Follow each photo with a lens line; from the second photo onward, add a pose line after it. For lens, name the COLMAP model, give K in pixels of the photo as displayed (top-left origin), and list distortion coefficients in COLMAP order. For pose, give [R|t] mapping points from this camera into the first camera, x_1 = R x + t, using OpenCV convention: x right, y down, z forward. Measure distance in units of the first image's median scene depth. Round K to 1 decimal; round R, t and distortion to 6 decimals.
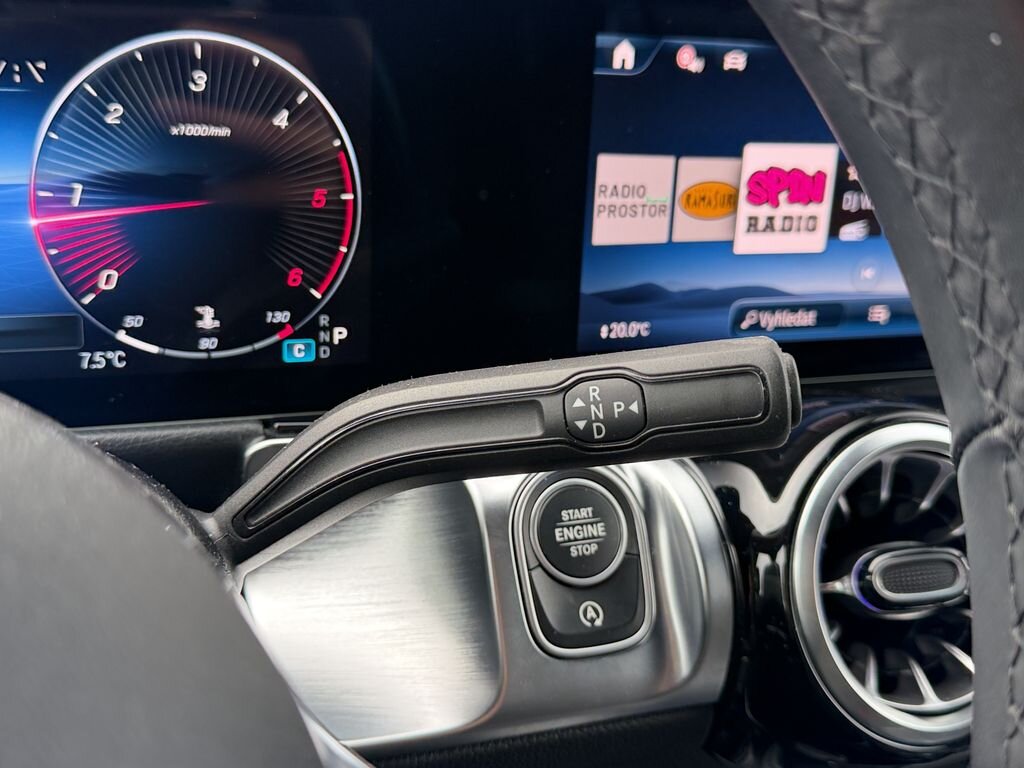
lens RADIAL K [[1098.6, 0, 505.0], [0, 1098.6, 388.1], [0, 0, 1]] dist [0.066127, 0.000000]
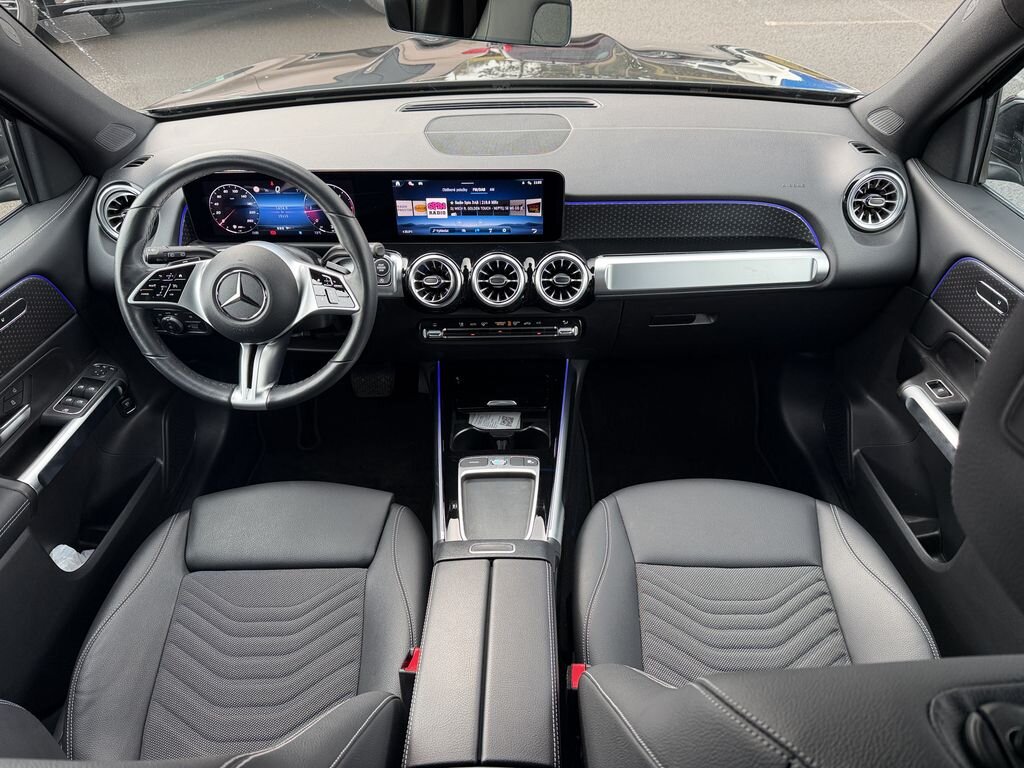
lens RADIAL K [[730.9, 0, 535.0], [0, 730.9, 412.7], [0, 0, 1]] dist [-0.002625, -0.025835]
pose [[0.928487, 0.175257, -0.327410, 2.291511], [-0.056540, 0.938072, 0.341795, -0.542631], [0.367036, -0.298841, 0.880897, -2.494415]]
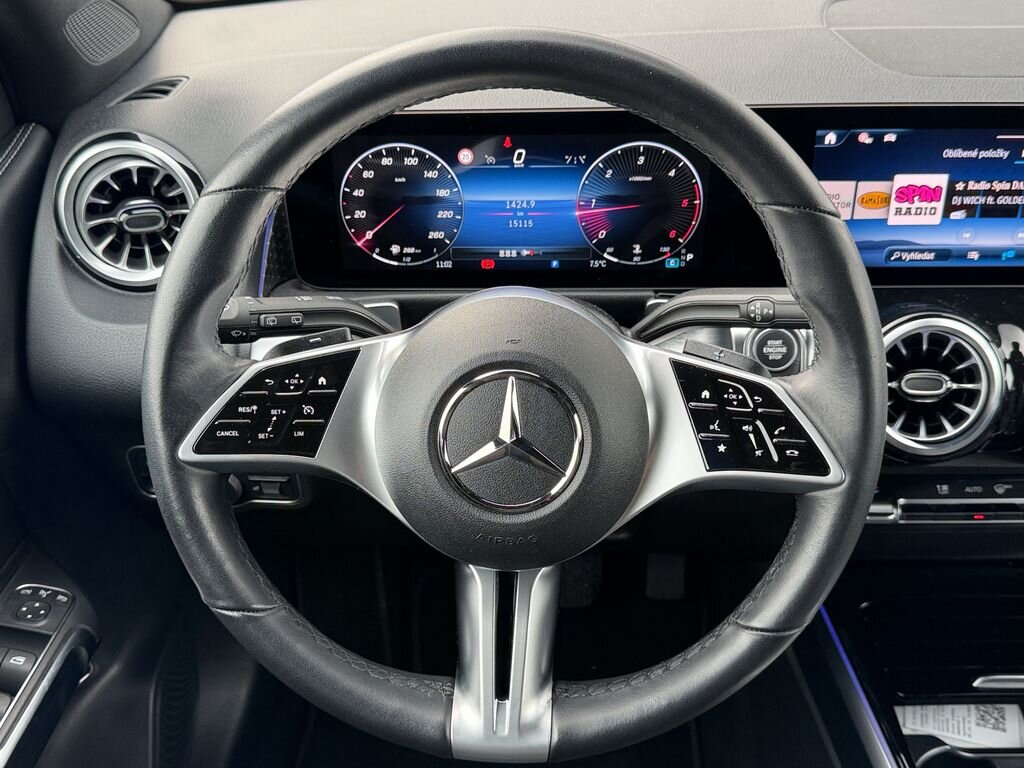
lens RADIAL K [[1098.6, 0, 509.9], [0, 1098.6, 406.6], [0, 0, 1]] dist [0.066127, 0.000000]
pose [[0.916804, 0.138720, -0.374468, 0.444895], [-0.050165, 0.970305, 0.236627, -0.286528], [0.396173, -0.198156, 0.896538, -1.408367]]
